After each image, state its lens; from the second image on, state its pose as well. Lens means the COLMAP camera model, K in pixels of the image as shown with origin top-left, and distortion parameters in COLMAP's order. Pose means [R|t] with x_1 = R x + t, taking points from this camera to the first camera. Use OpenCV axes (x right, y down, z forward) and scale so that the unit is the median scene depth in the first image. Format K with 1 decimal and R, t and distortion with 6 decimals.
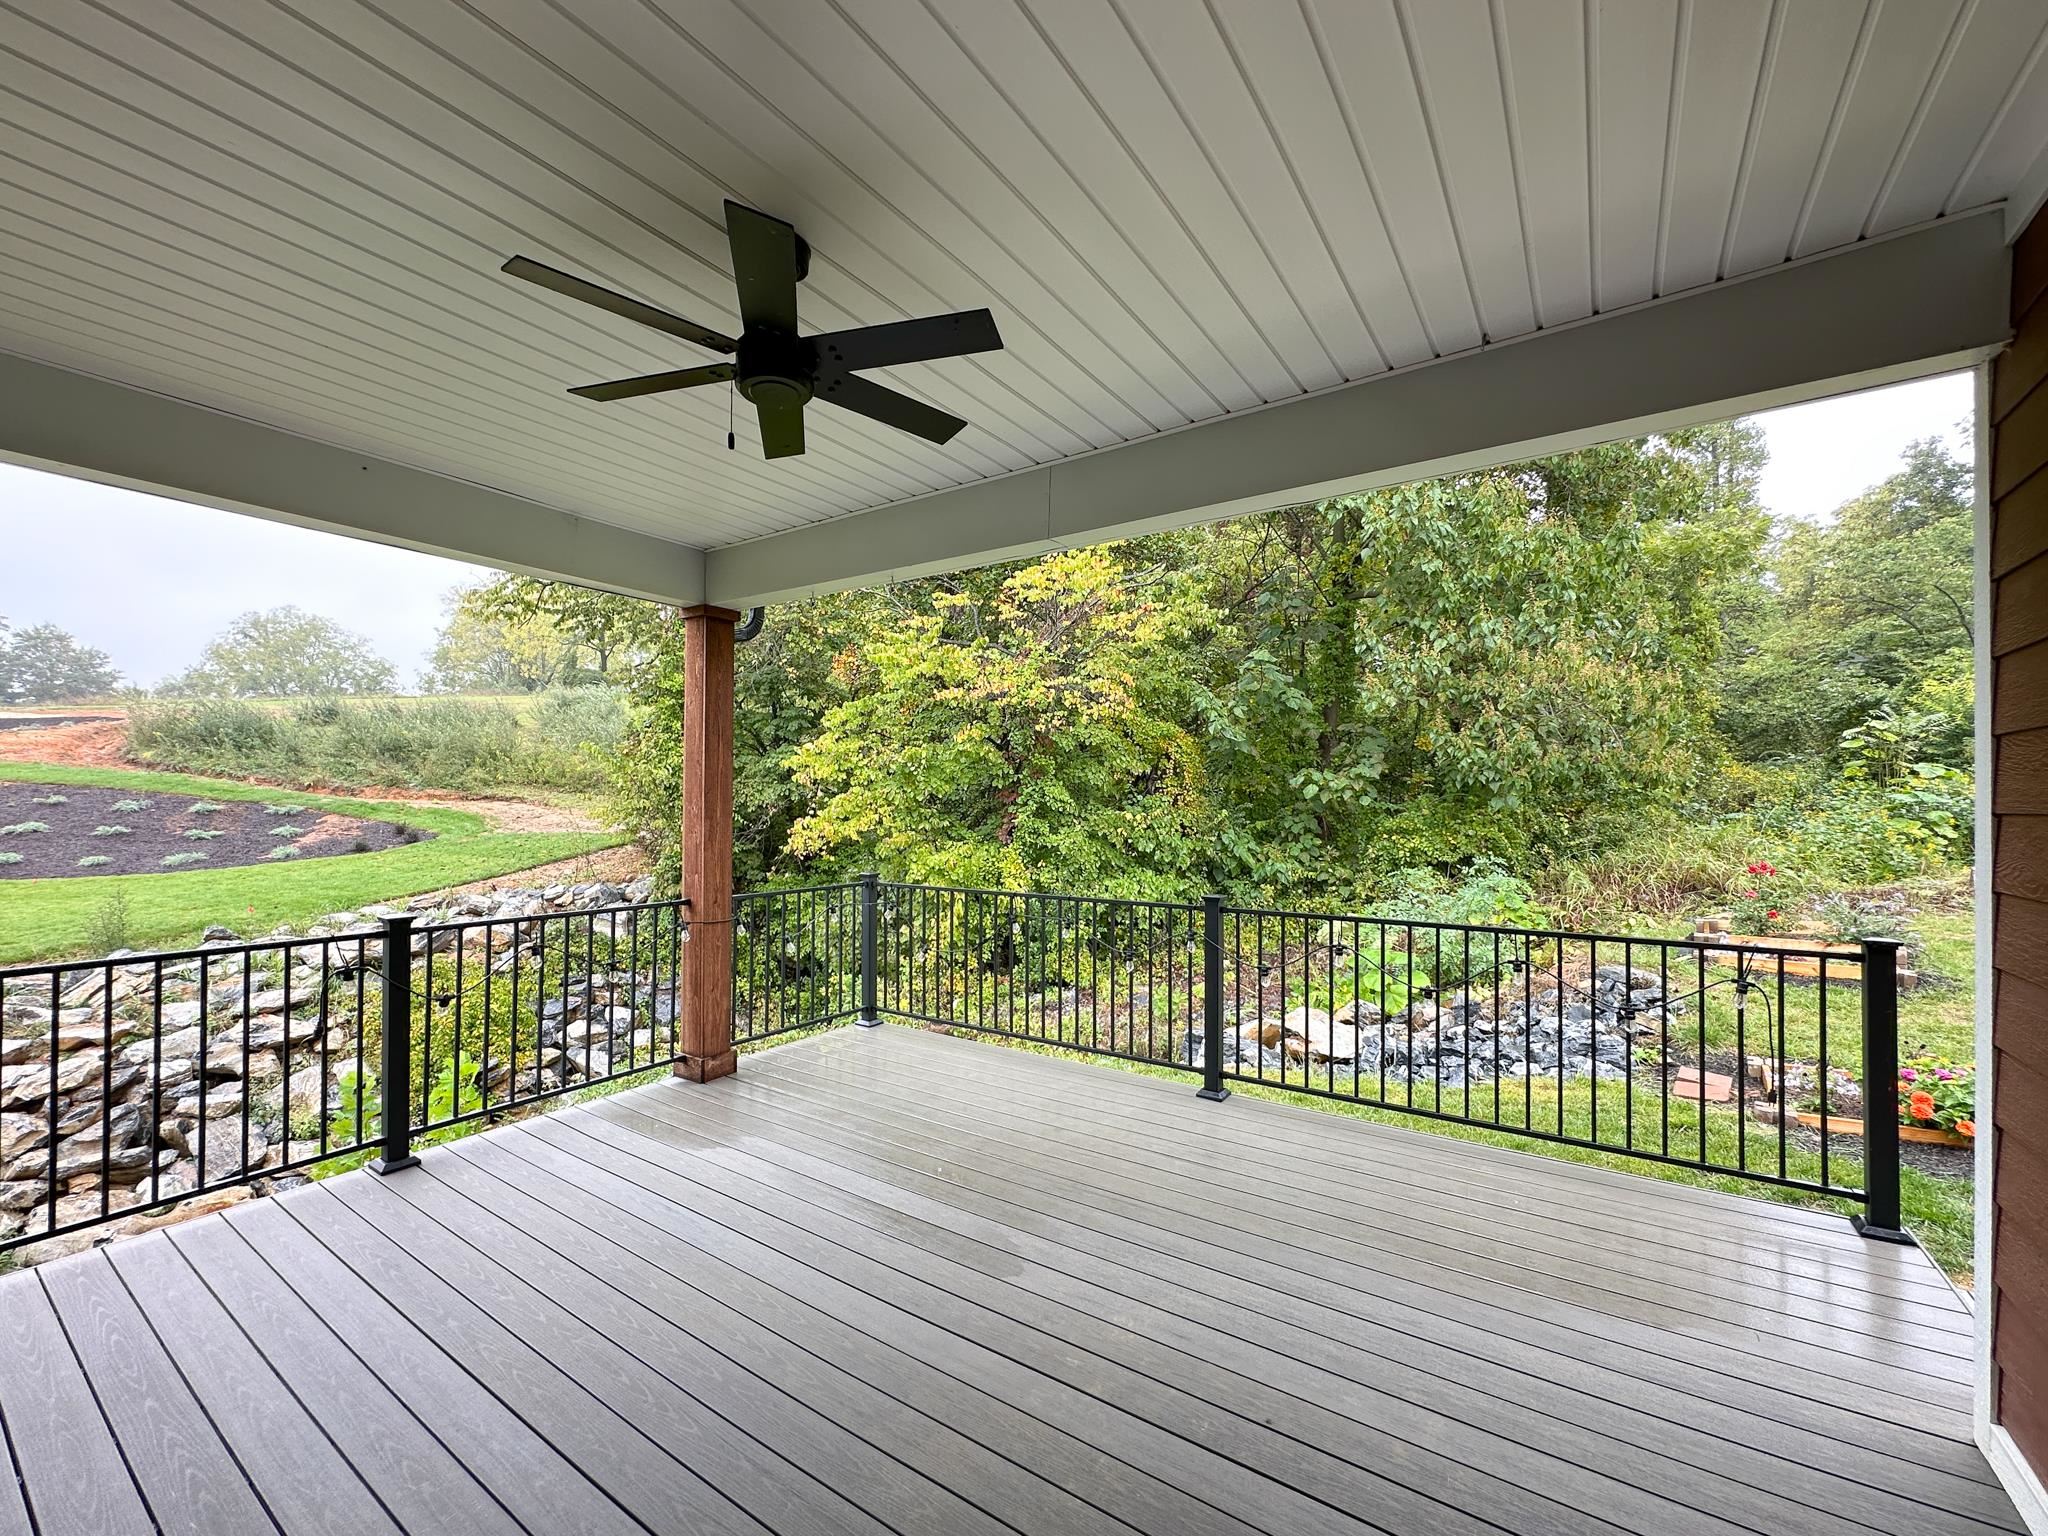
lens RADIAL K [[823.6, 0, 1048.1], [0, 823.6, 794.3], [0, 0, 1]] dist [-0.002903, 0.000849]
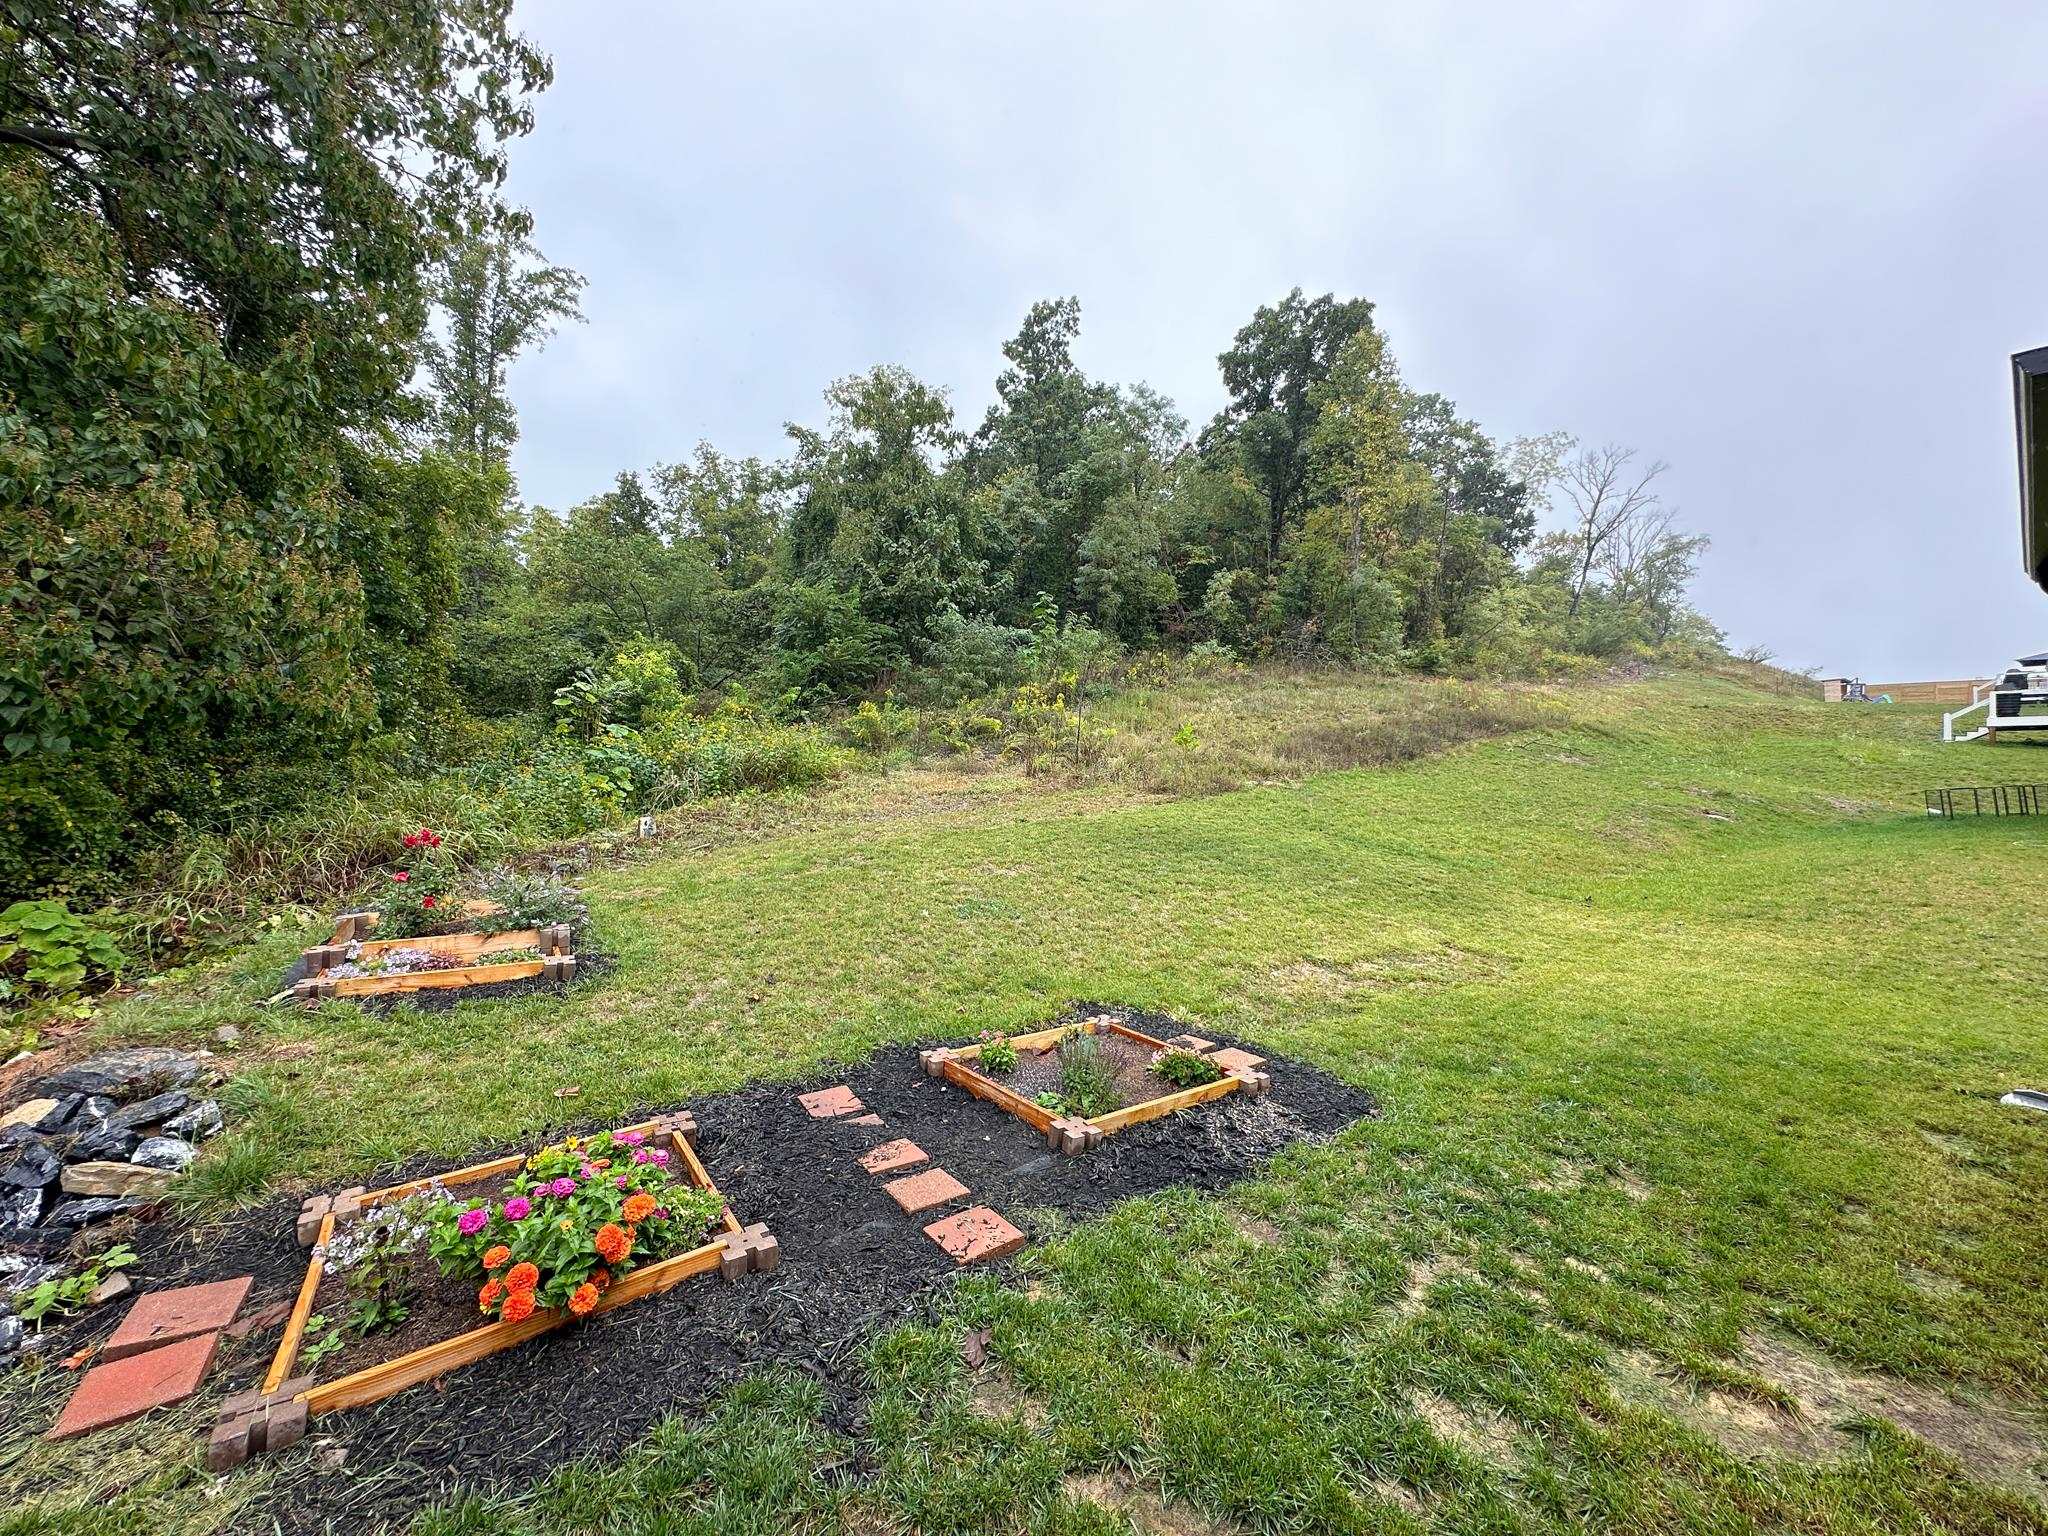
lens RADIAL K [[823.6, 0, 1023.0], [0, 823.6, 768.7], [0, 0, 1]] dist [-0.002903, 0.000849]
pose [[0.297027, 0.008069, 0.954835, 0.164855], [-0.029403, 0.999567, 0.000700, 0.005759], [-0.954416, -0.028283, 0.297136, 0.136551]]
